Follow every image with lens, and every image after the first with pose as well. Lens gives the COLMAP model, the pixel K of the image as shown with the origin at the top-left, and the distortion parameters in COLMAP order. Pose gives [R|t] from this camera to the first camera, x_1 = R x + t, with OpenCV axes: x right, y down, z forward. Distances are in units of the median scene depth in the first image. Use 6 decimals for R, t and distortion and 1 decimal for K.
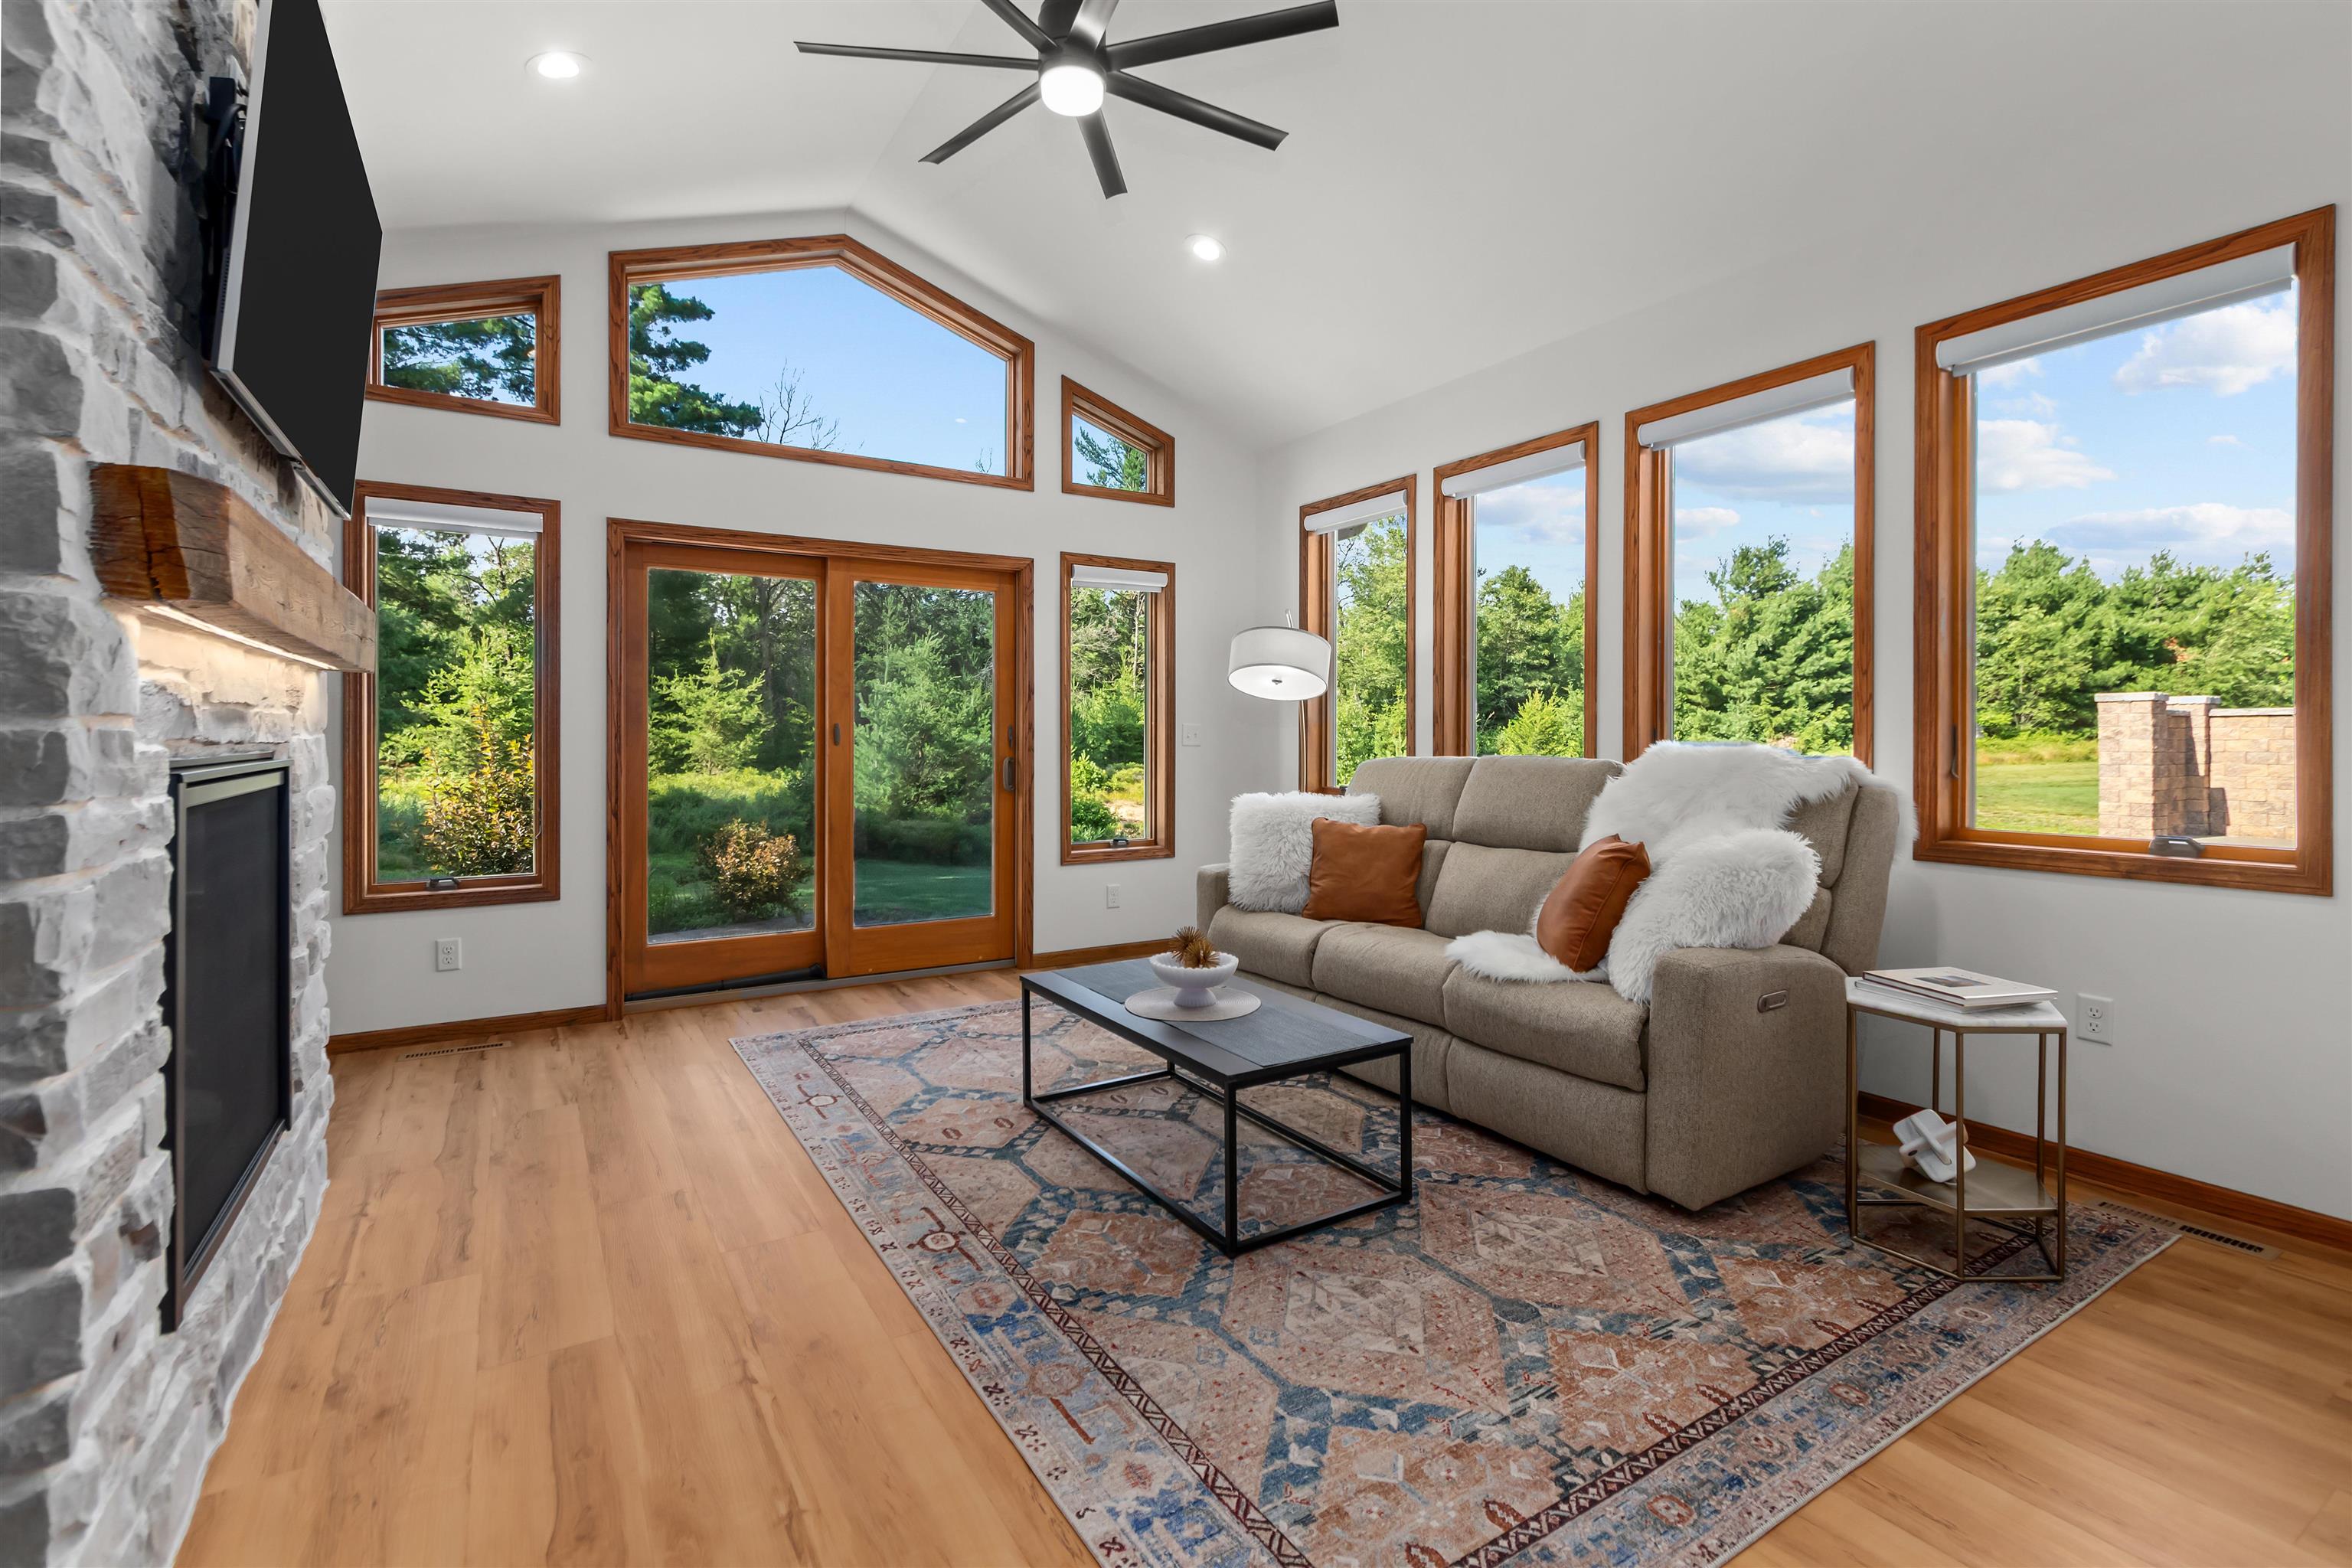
lens RADIAL K [[1069.5, 0, 1183.5], [0, 1069.5, 748.1], [0, 0, 1]] dist [0.013678, -0.007178]
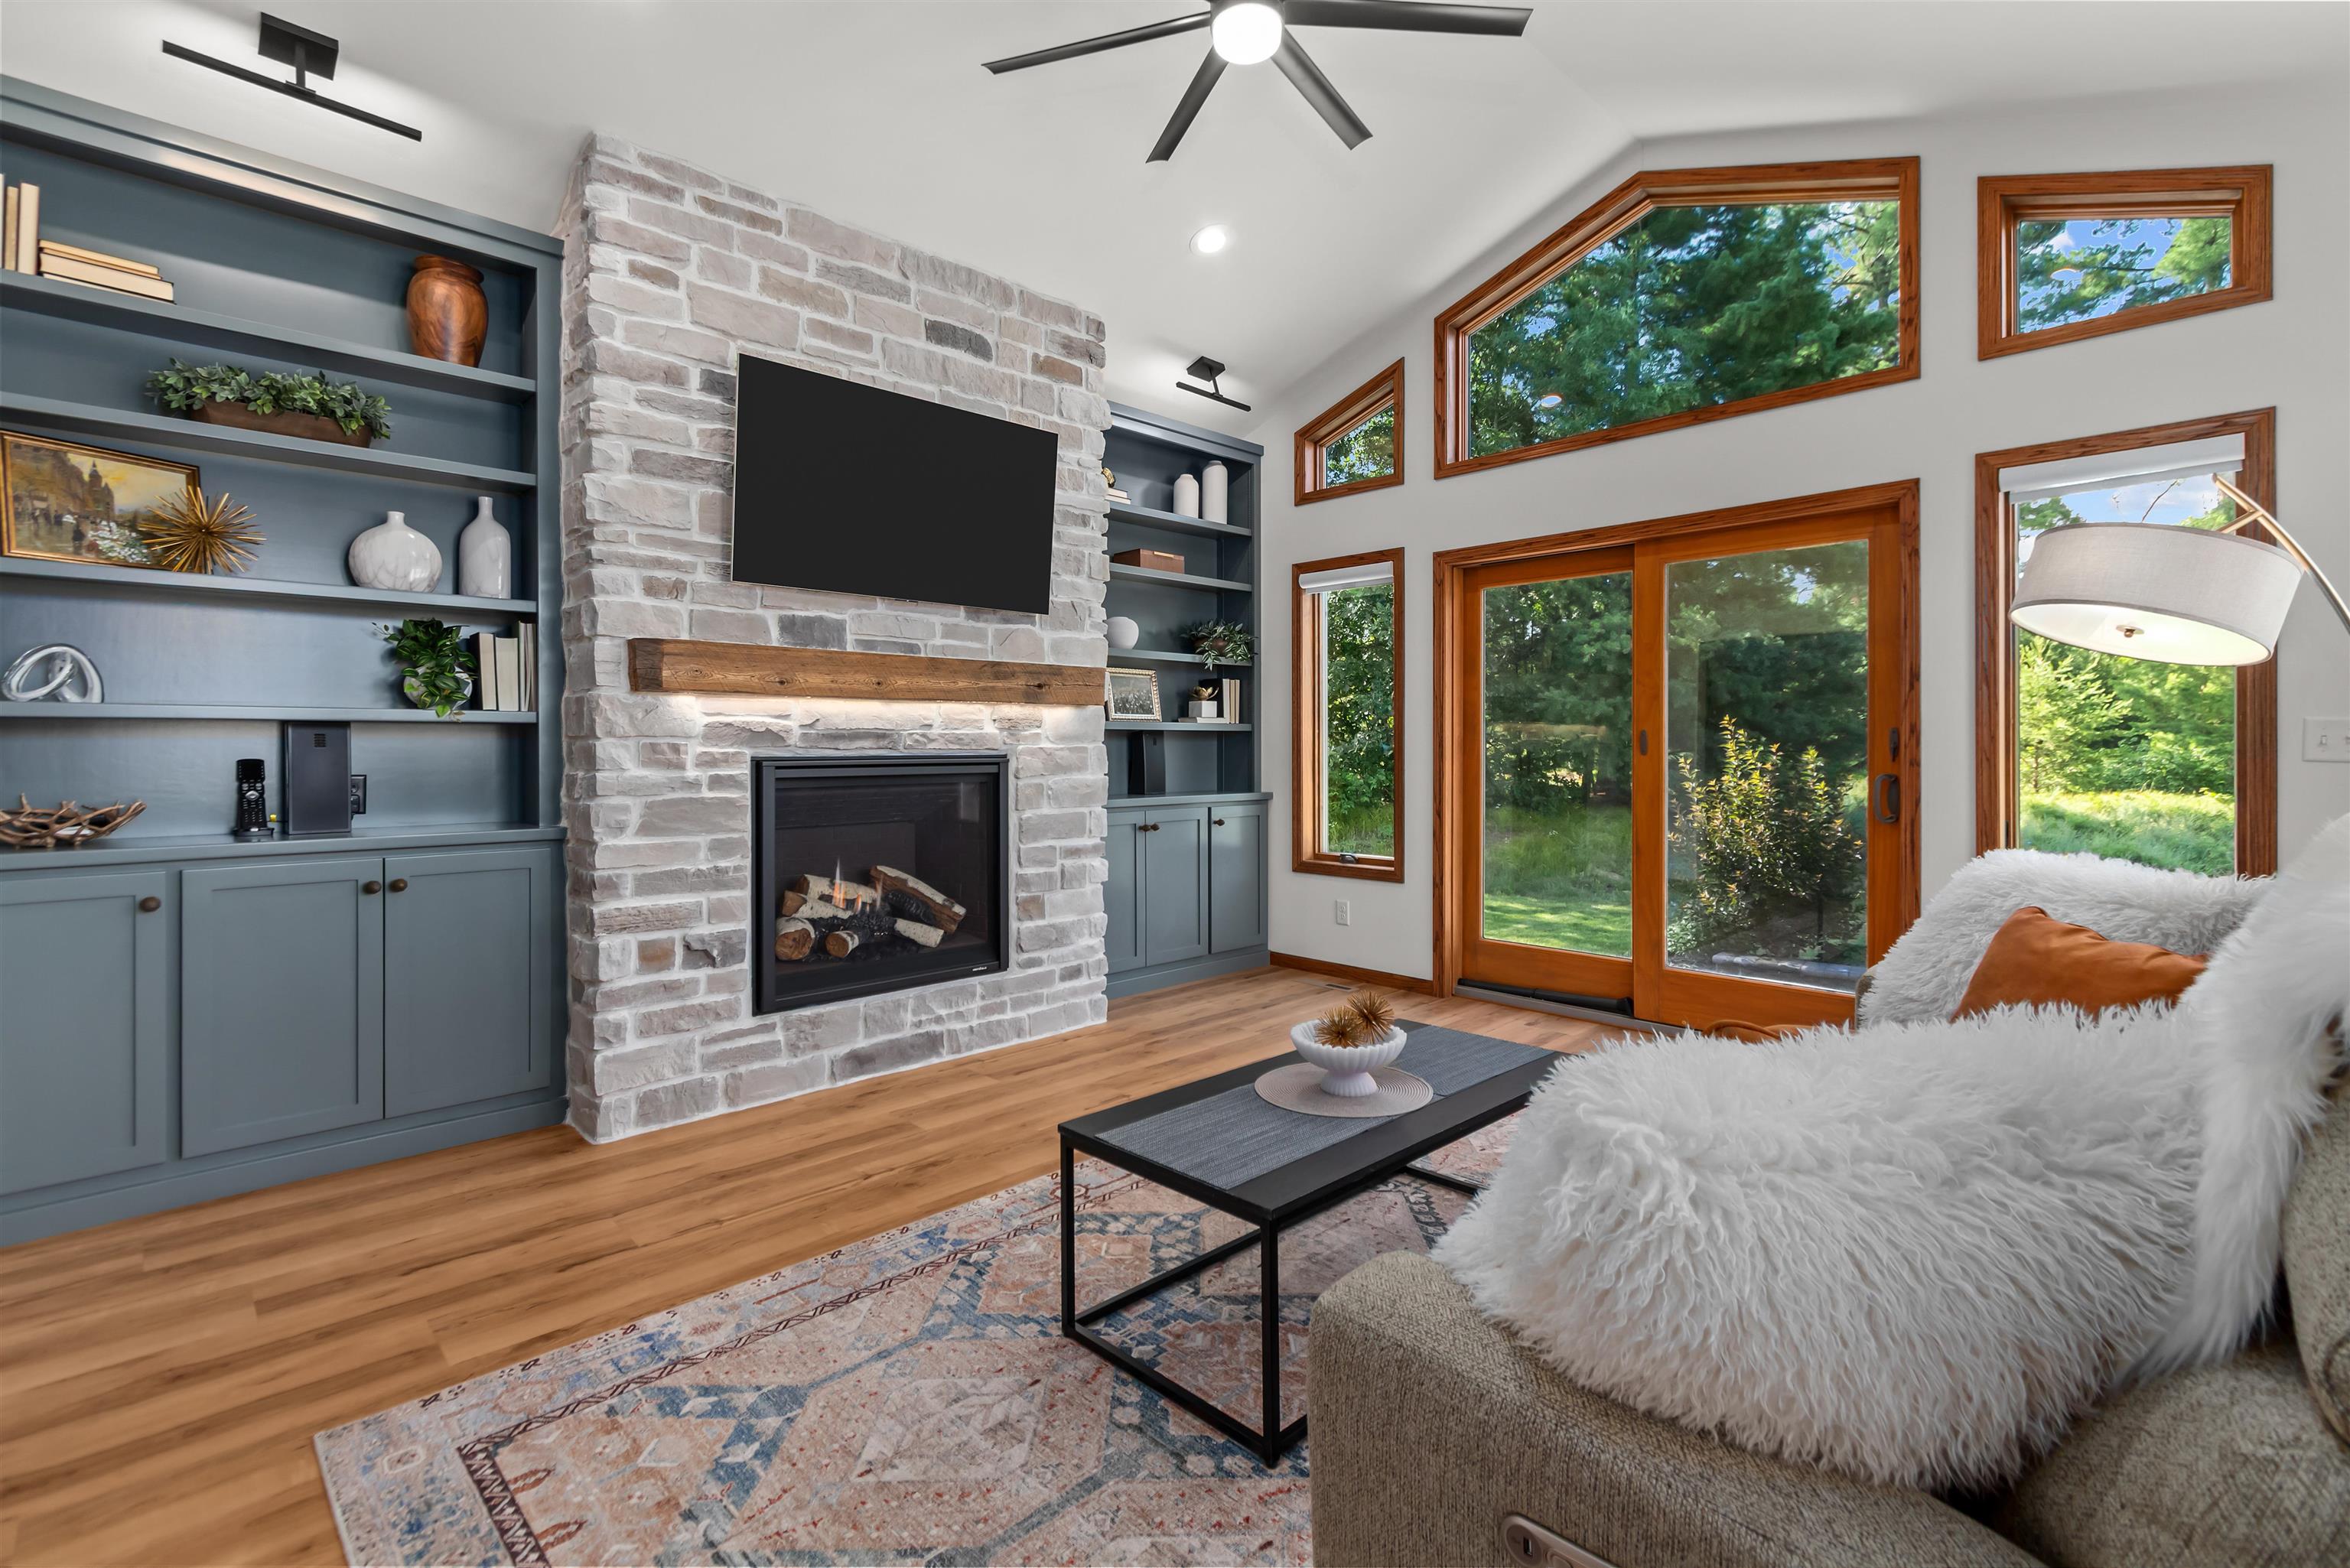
lens RADIAL K [[1068.5, 0, 1182.5], [0, 1068.5, 748.1], [0, 0, 1]] dist [0.013678, -0.007178]
pose [[0.208890, 0.000112, -0.977939, 0.784771], [-0.009175, 0.999956, -0.001845, -0.004485], [0.977896, 0.009358, 0.208882, 0.767133]]
